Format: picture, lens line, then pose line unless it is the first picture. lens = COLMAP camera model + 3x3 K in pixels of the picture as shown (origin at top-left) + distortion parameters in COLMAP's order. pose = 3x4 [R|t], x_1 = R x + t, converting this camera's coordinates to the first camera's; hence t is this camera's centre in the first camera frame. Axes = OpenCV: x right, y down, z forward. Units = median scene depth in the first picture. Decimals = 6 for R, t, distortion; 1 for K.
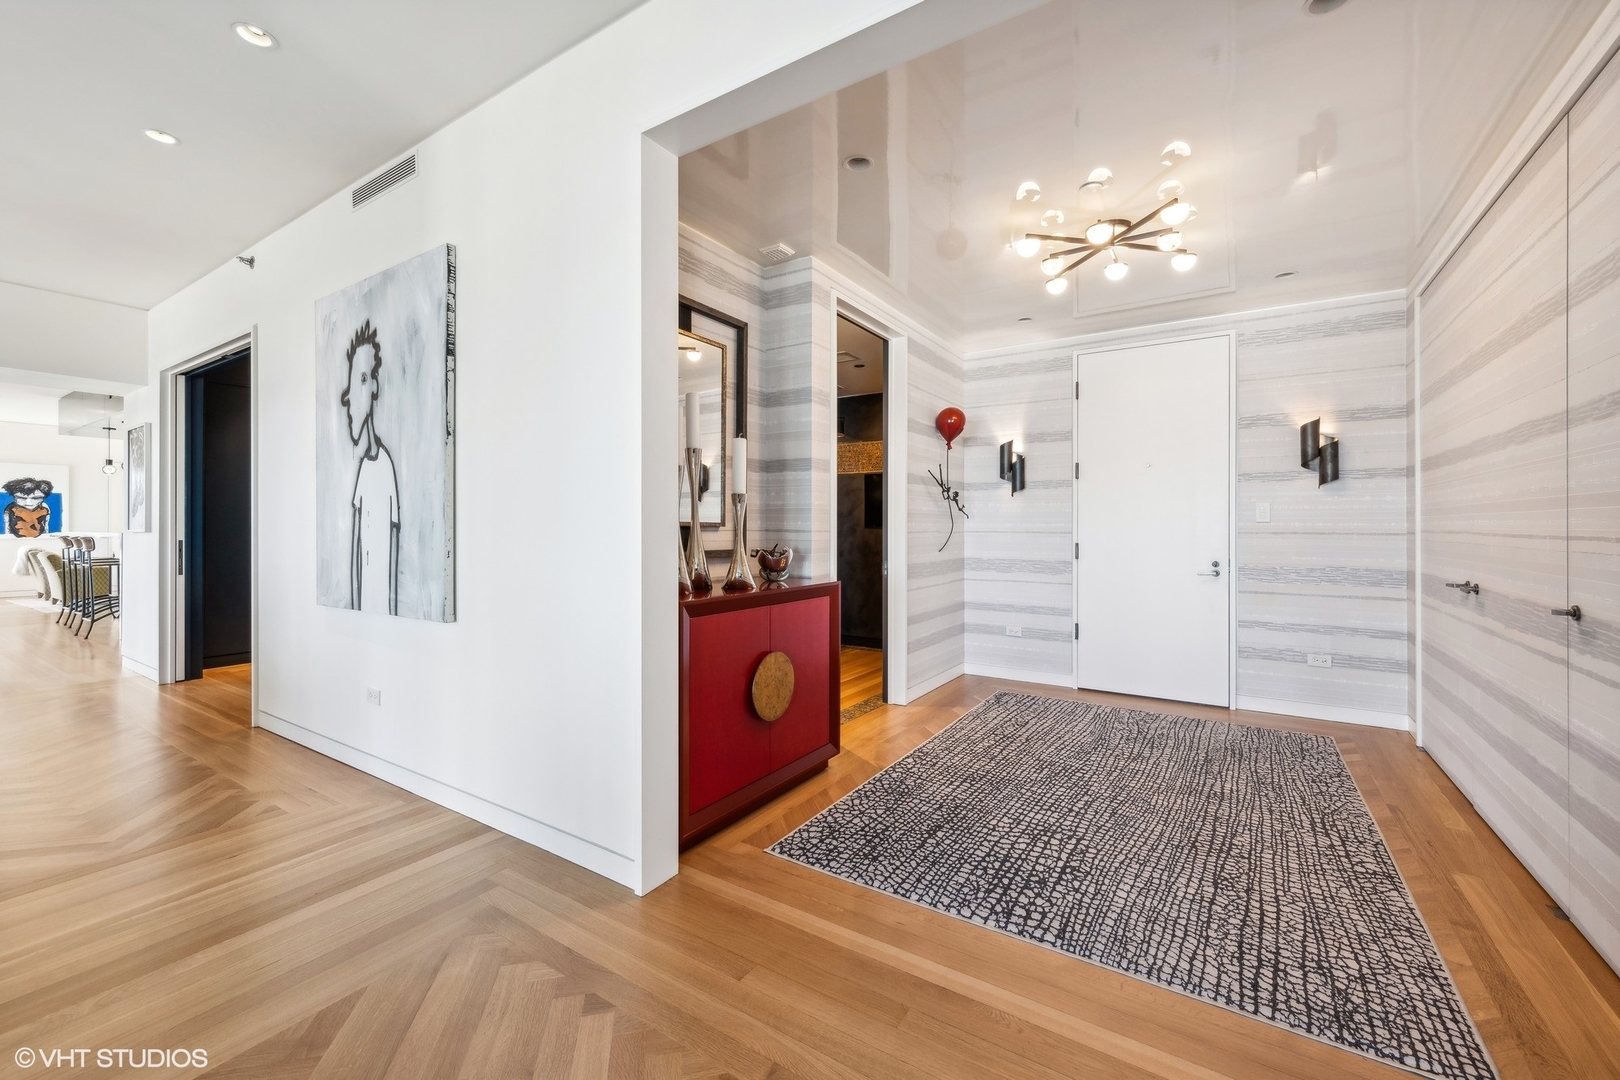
lens RADIAL K [[668.9, 0, 801.4], [0, 668.9, 526.7], [0, 0, 1]] dist [0.003793, 0.000044]
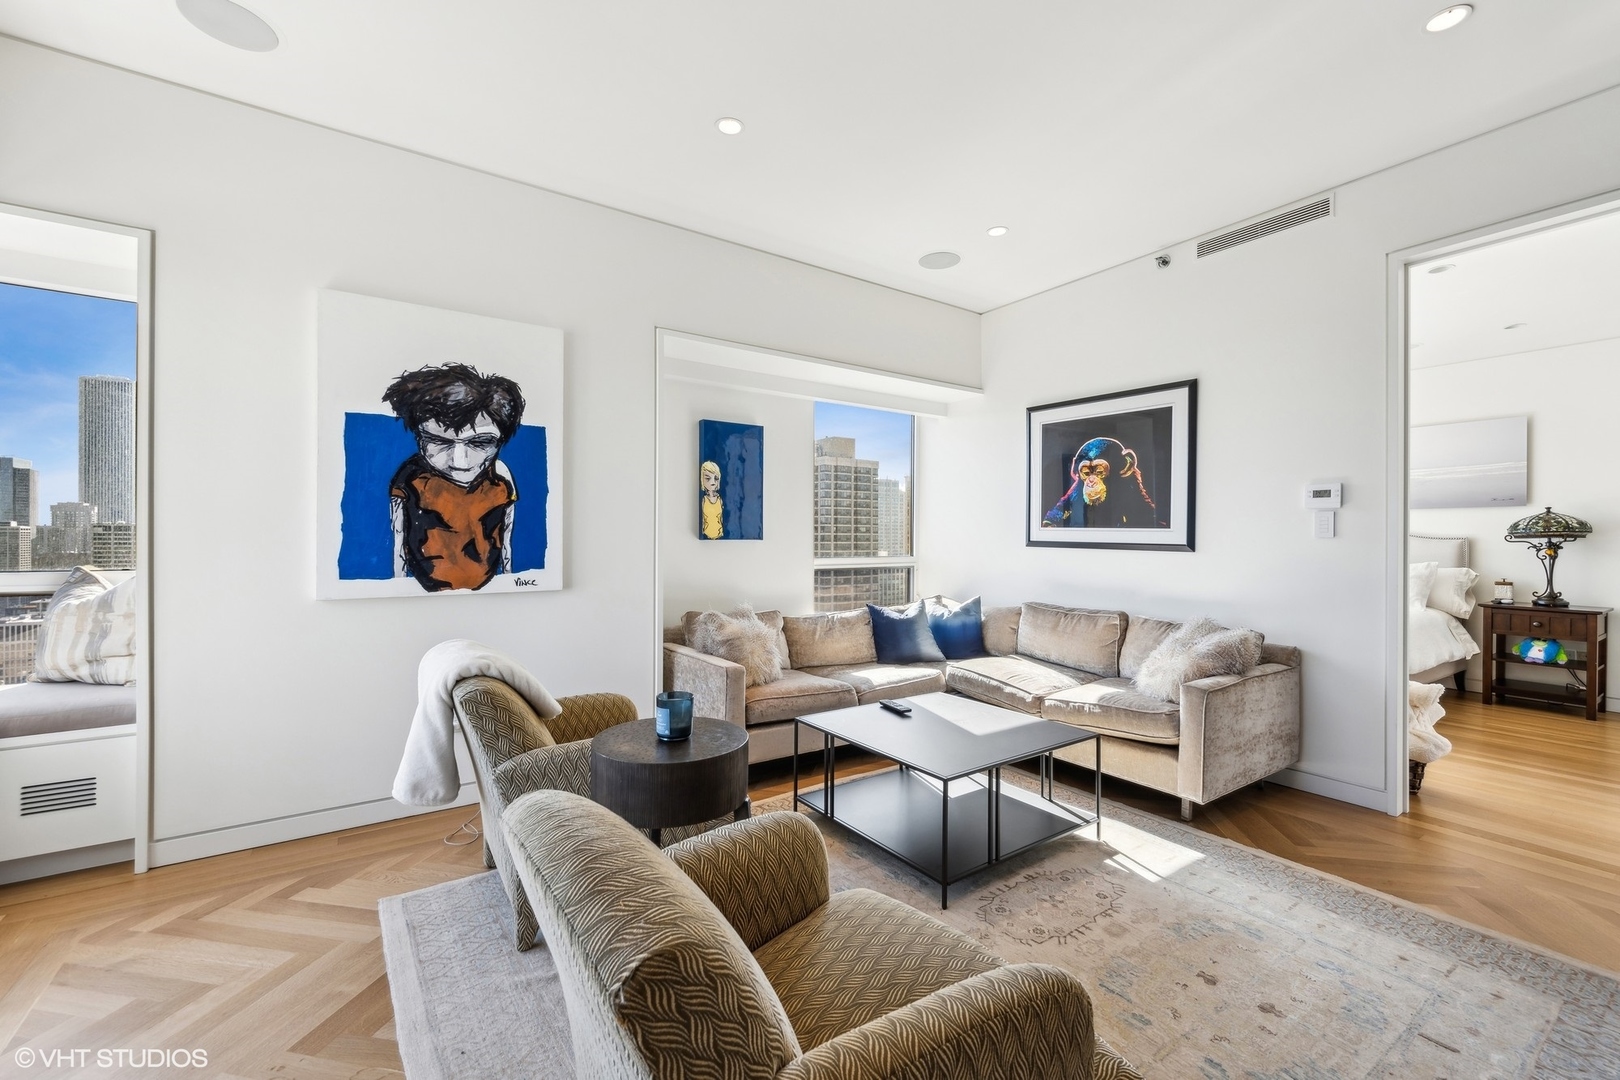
lens RADIAL K [[668.9, 0, 795.2], [0, 668.9, 534.5], [0, 0, 1]] dist [0.003793, 0.000044]
pose [[0.923768, -0.001229, -0.382951, -0.918861], [-0.000695, 0.999988, -0.004884, -0.004531], [0.382952, 0.004778, 0.923756, 0.801016]]
